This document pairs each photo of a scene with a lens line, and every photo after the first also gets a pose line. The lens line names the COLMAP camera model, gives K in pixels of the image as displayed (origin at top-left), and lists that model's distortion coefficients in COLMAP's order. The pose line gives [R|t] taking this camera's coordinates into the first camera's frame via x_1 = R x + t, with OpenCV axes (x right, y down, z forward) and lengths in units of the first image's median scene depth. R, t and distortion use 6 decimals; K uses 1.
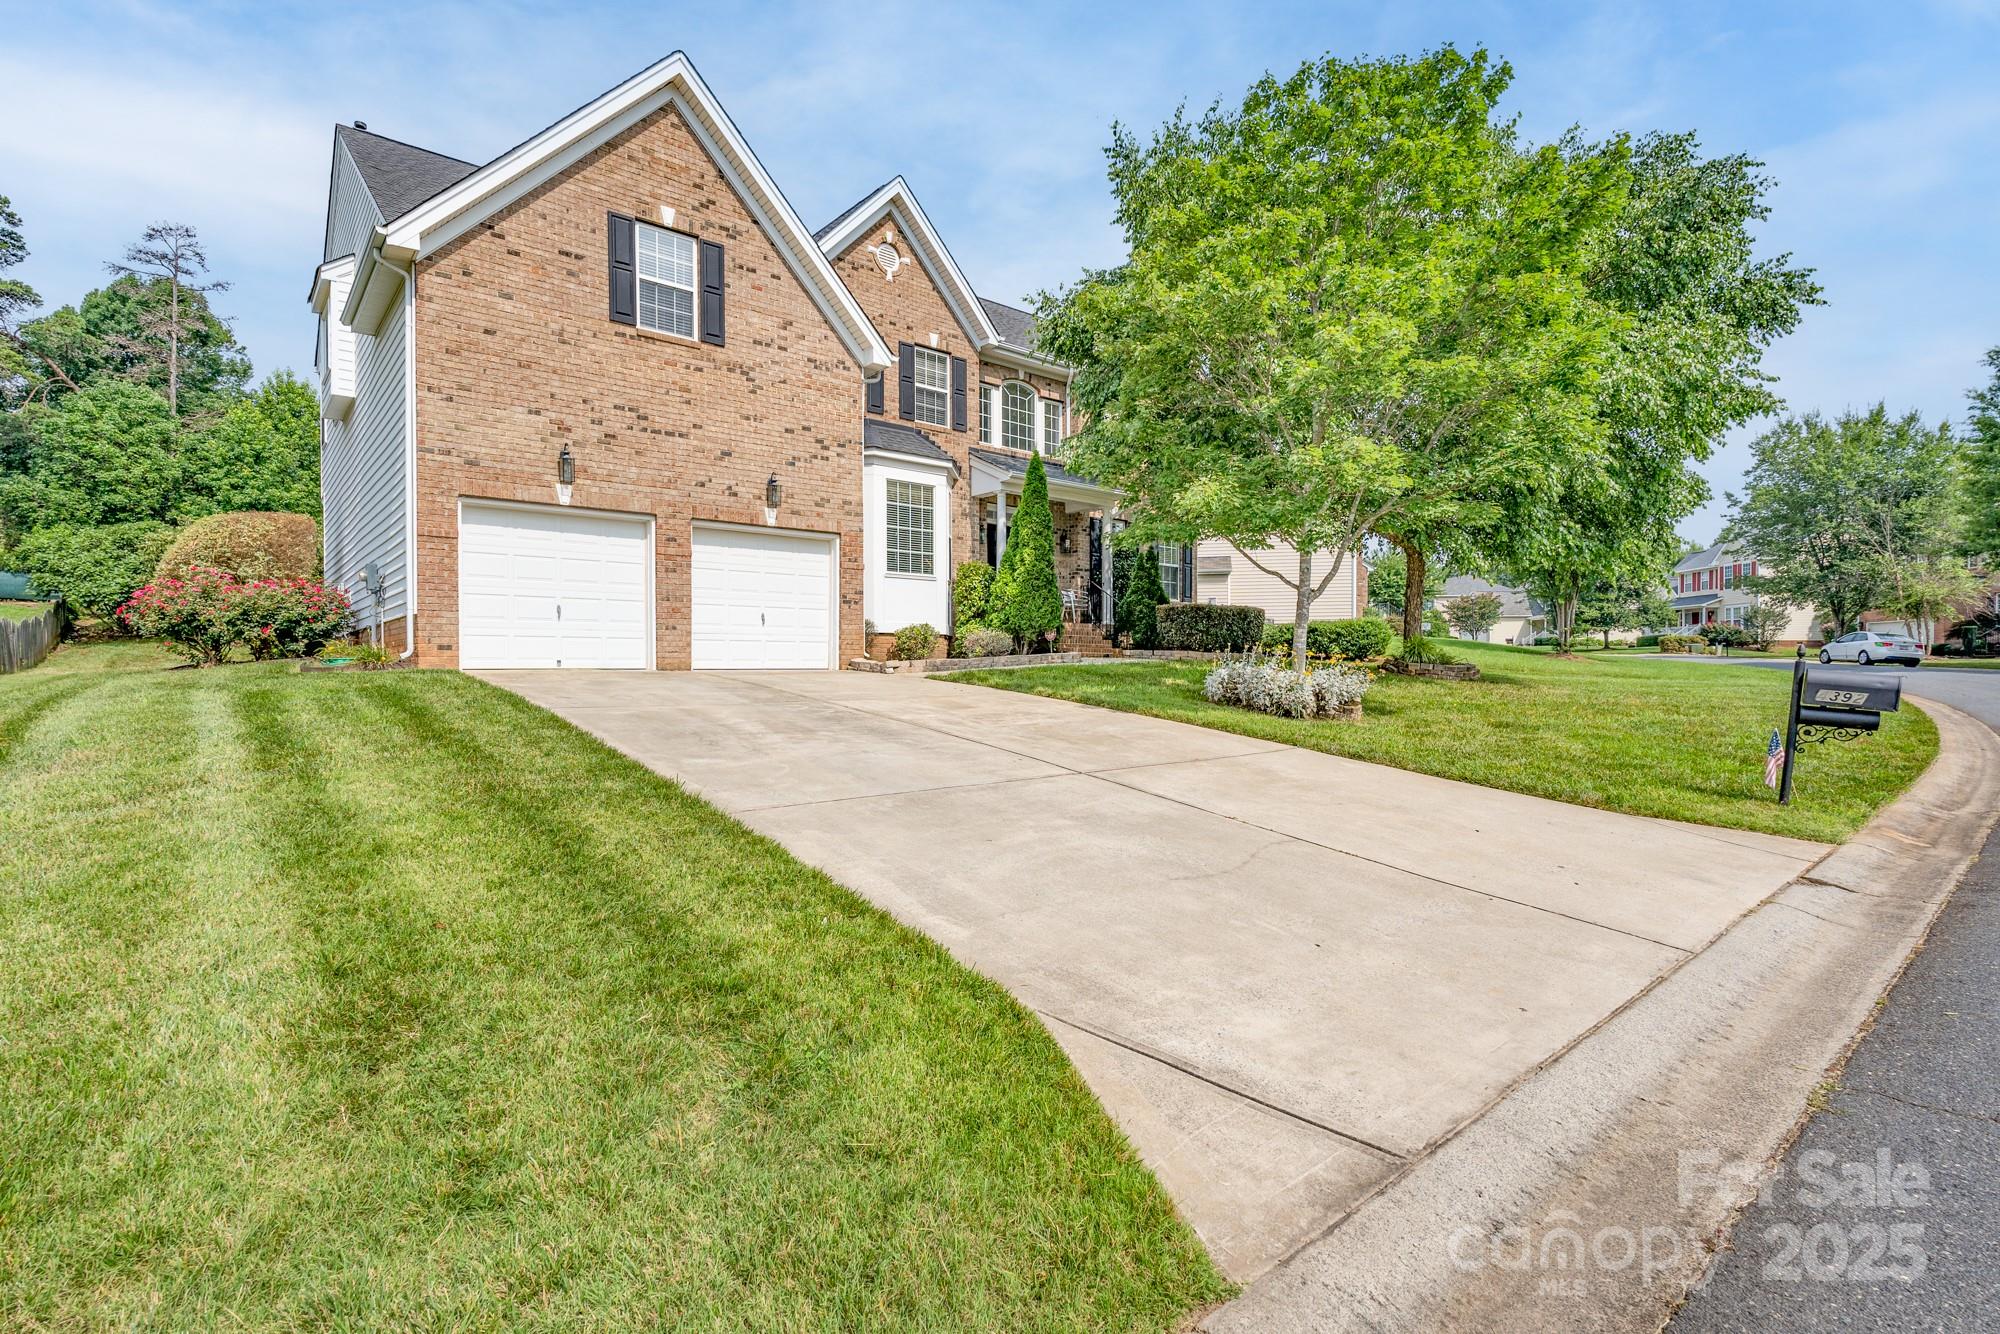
lens RADIAL K [[901.6, 0, 999.7], [0, 901.6, 668.6], [0, 0, 1]] dist [-0.005002, -0.001094]
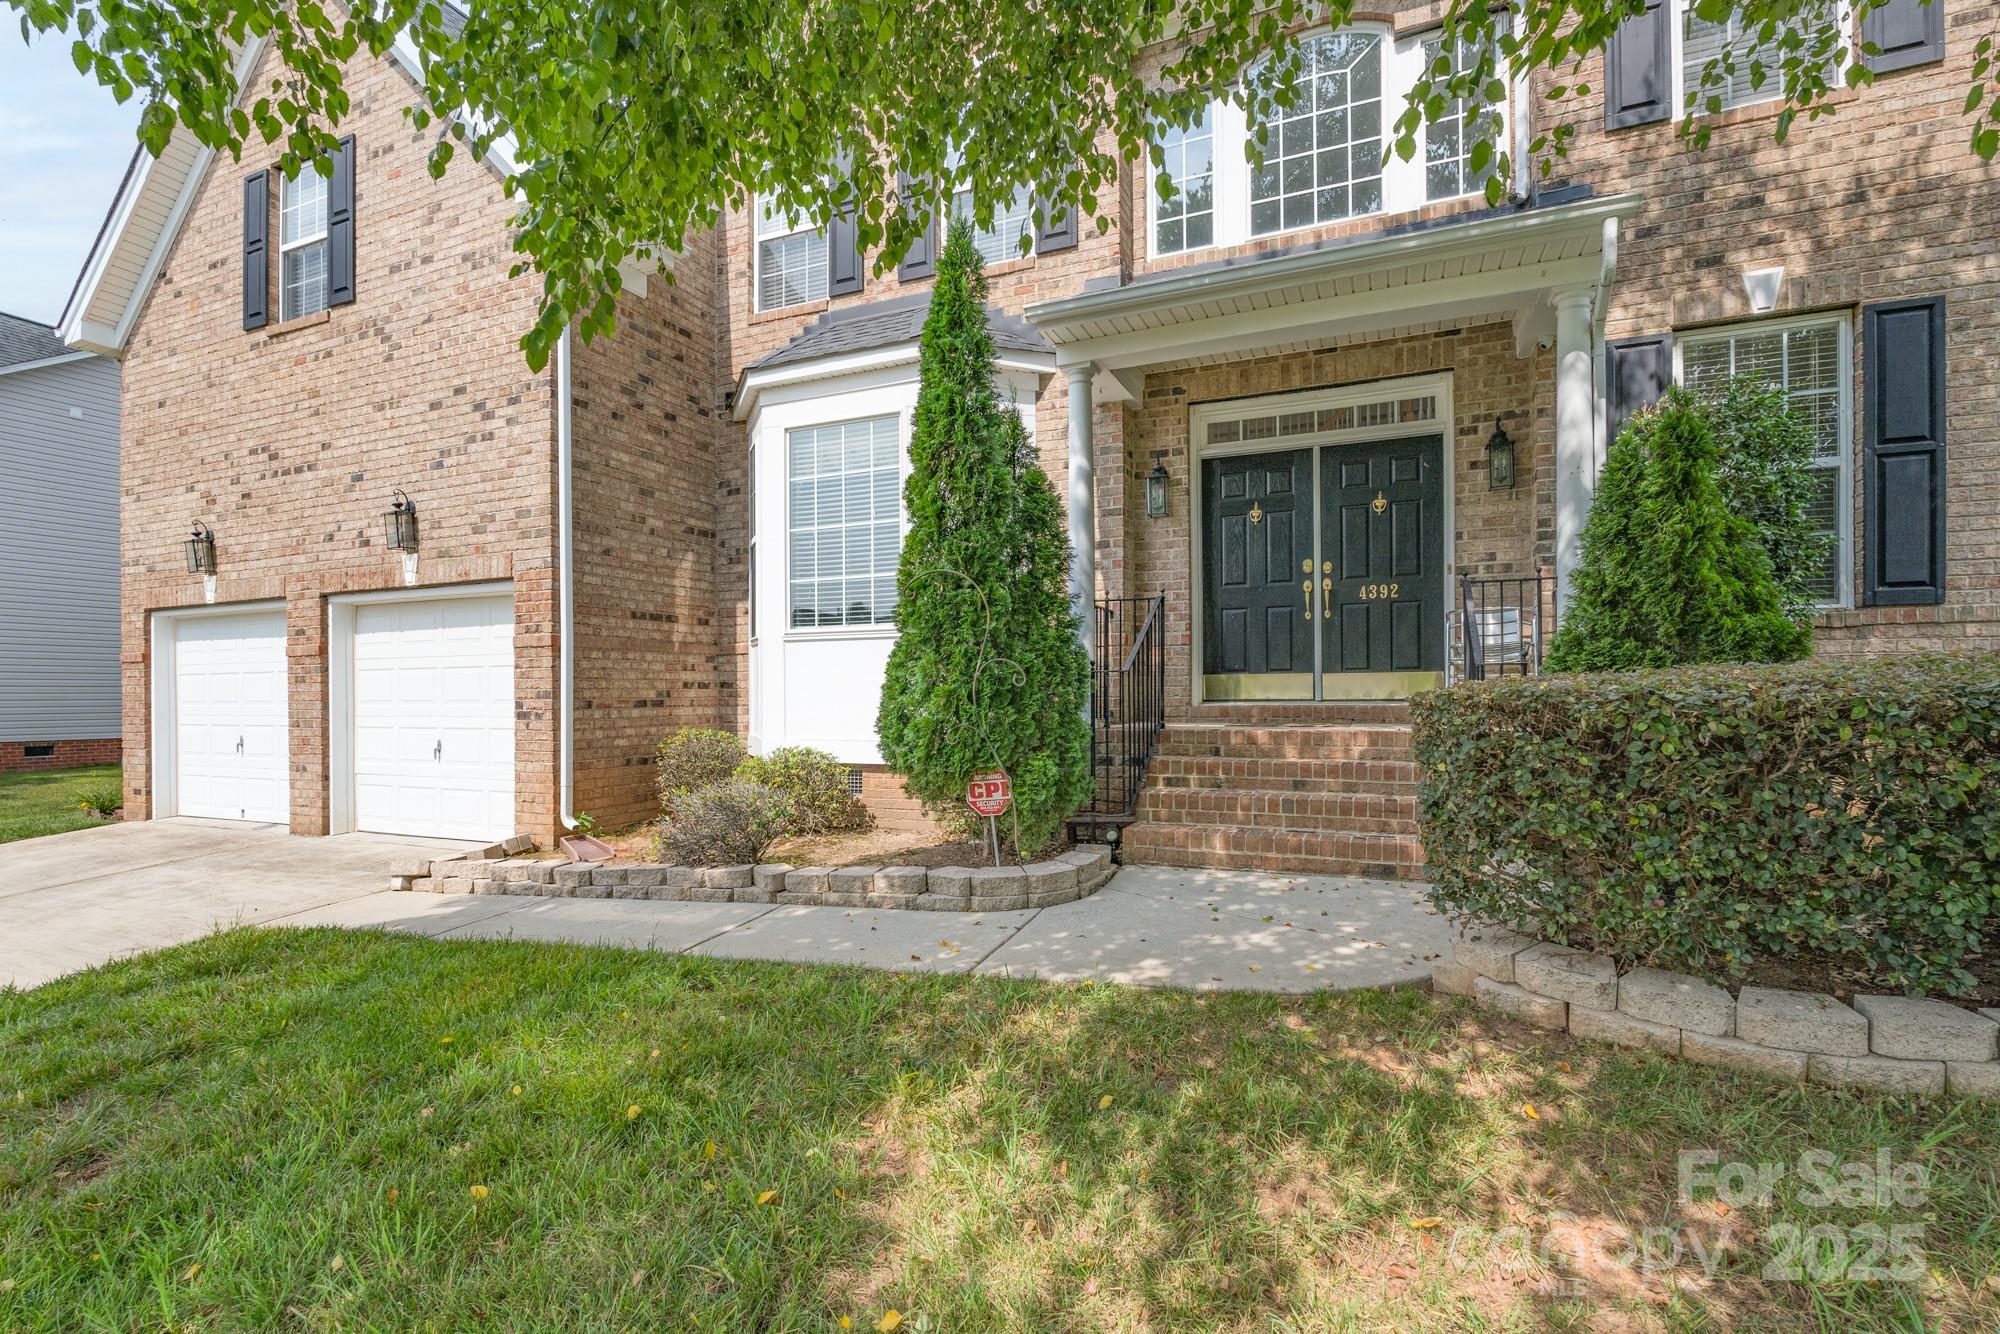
lens RADIAL K [[901.6, 0, 1000.7], [0, 901.6, 676.7], [0, 0, 1]] dist [-0.005002, -0.001094]
pose [[0.446416, -0.007917, -0.894790, 0.409954], [0.004471, 0.999968, -0.006617, -0.097683], [0.894814, -0.001047, 0.446438, 1.086440]]
